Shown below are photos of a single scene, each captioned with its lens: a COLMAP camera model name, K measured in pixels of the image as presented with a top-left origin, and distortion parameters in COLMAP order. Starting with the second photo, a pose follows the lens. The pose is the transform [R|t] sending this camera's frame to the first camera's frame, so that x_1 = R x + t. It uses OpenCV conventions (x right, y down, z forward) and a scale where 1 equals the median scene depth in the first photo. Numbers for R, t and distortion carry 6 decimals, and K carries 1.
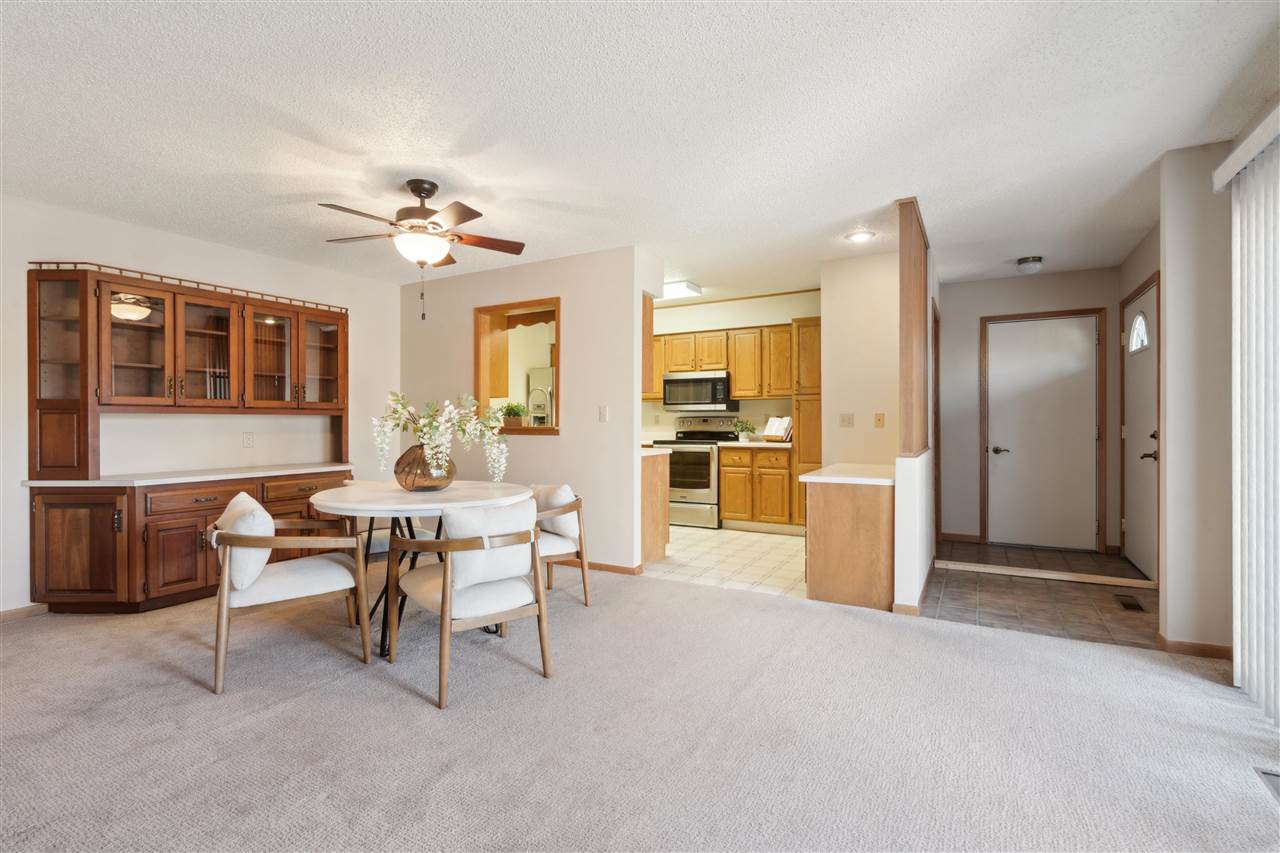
lens RADIAL K [[587.4, 0, 638.3], [0, 587.4, 421.3], [0, 0, 1]] dist [-0.002551, 0.000266]
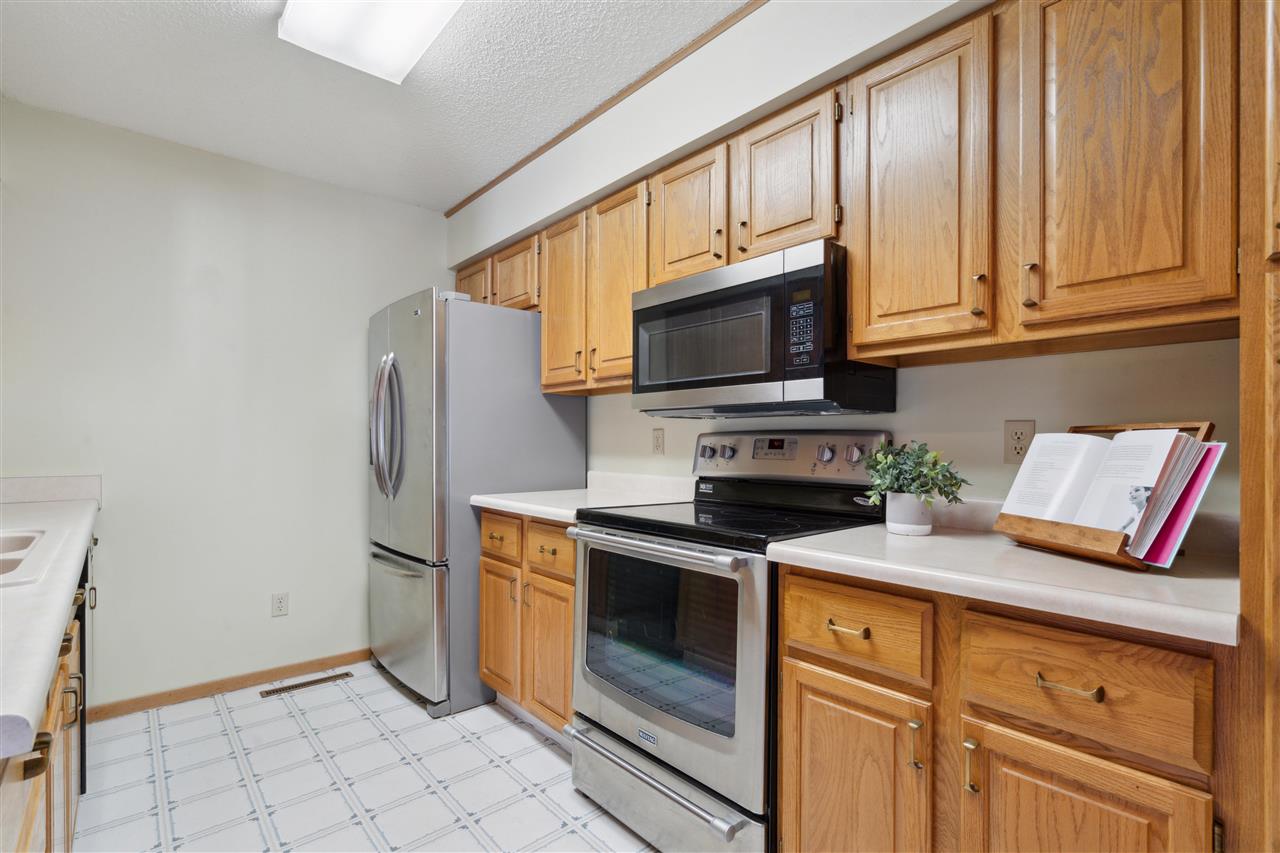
lens RADIAL K [[587.4, 0, 638.1], [0, 587.4, 443.4], [0, 0, 1]] dist [-0.002551, 0.000266]
pose [[0.945376, 0.006252, -0.325922, 0.271423], [-0.004971, 0.999976, 0.004760, -0.004651], [0.325944, -0.002880, 0.945385, 1.302283]]
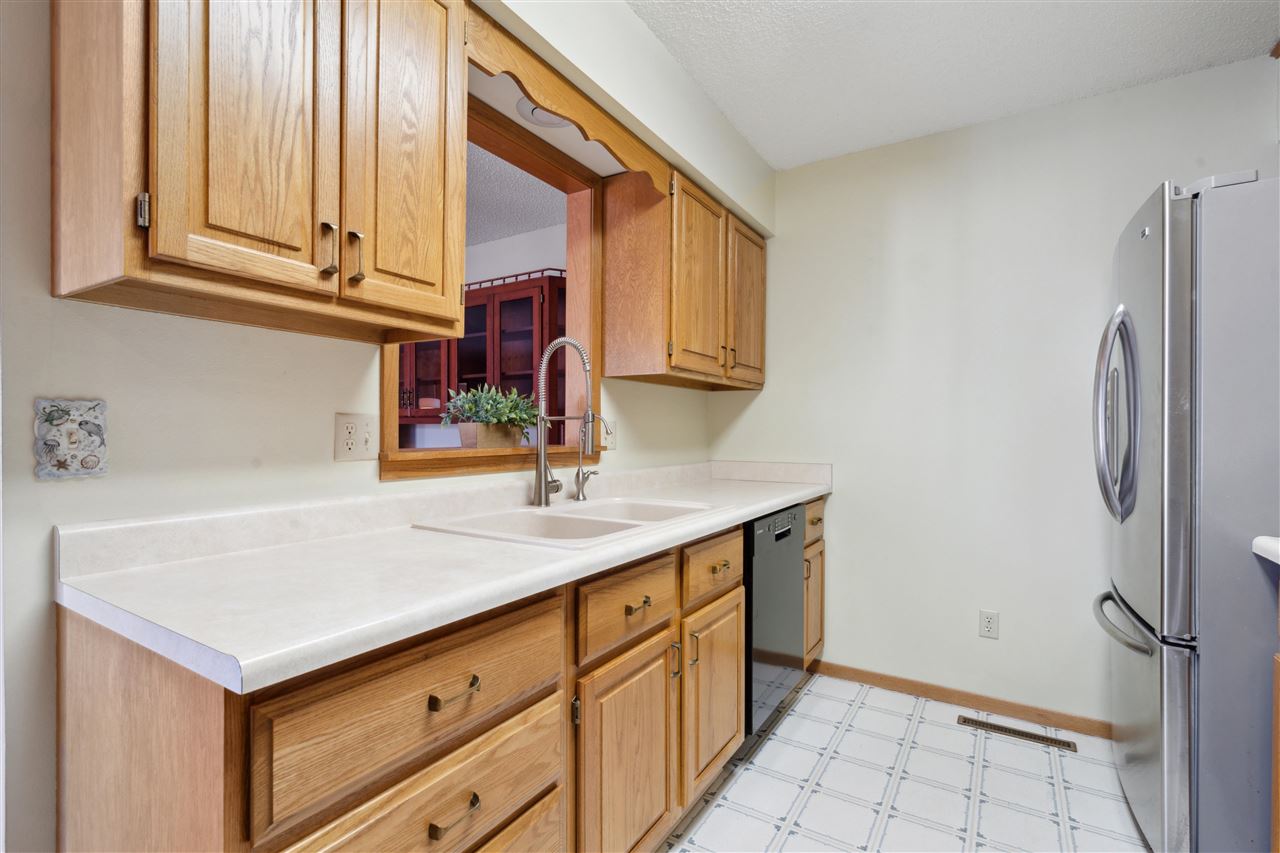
lens RADIAL K [[587.4, 0, 639.0], [0, 587.4, 433.3], [0, 0, 1]] dist [-0.002551, 0.000266]
pose [[-0.038118, 0.008065, -0.999241, 0.215827], [-0.005904, 0.999948, 0.008296, -0.006895], [0.999256, 0.006216, -0.038069, 1.867909]]
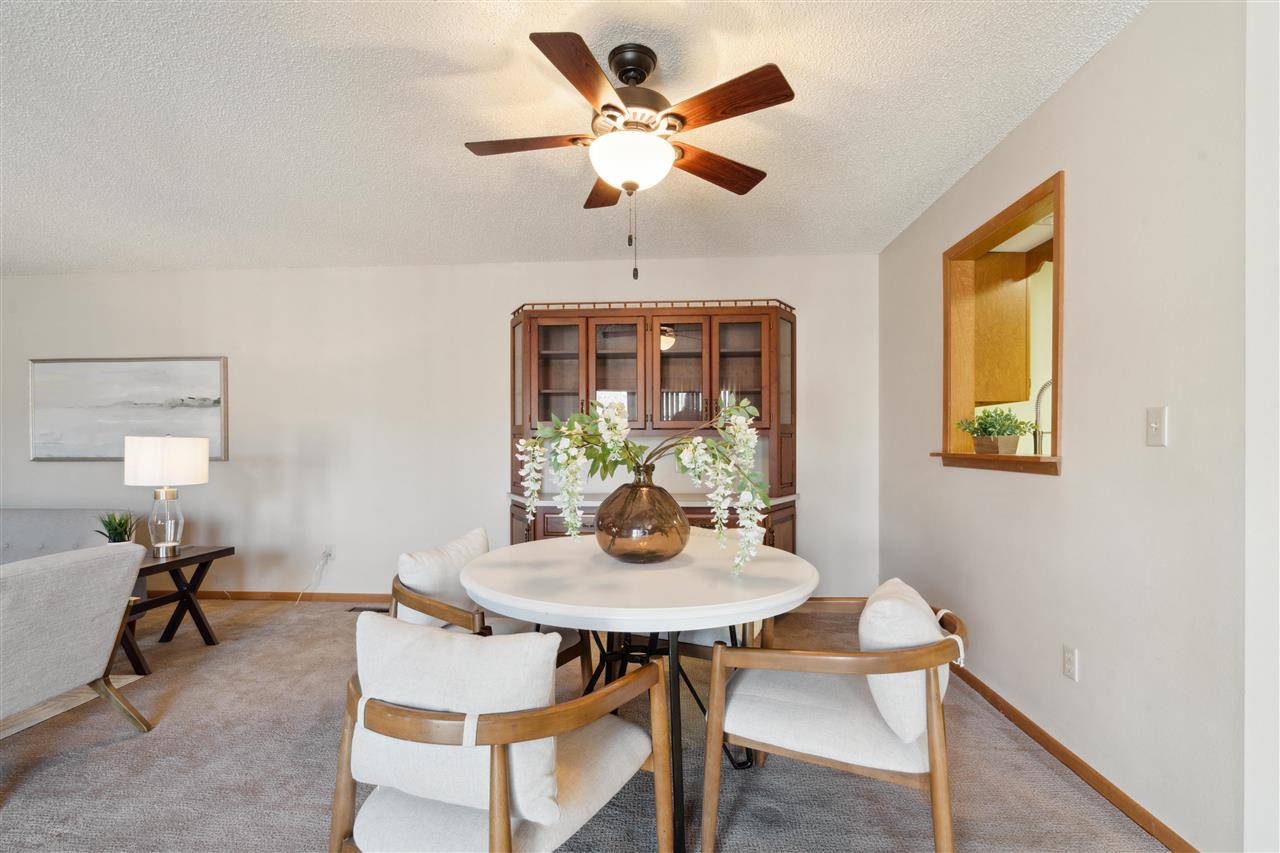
lens RADIAL K [[587.4, 0, 634.4], [0, 587.4, 445.1], [0, 0, 1]] dist [-0.002551, 0.000266]
pose [[0.443700, 0.005100, -0.896161, 0.160084], [0.001672, 0.999977, 0.006519, -0.003824], [0.896174, -0.004391, 0.443681, 0.626780]]
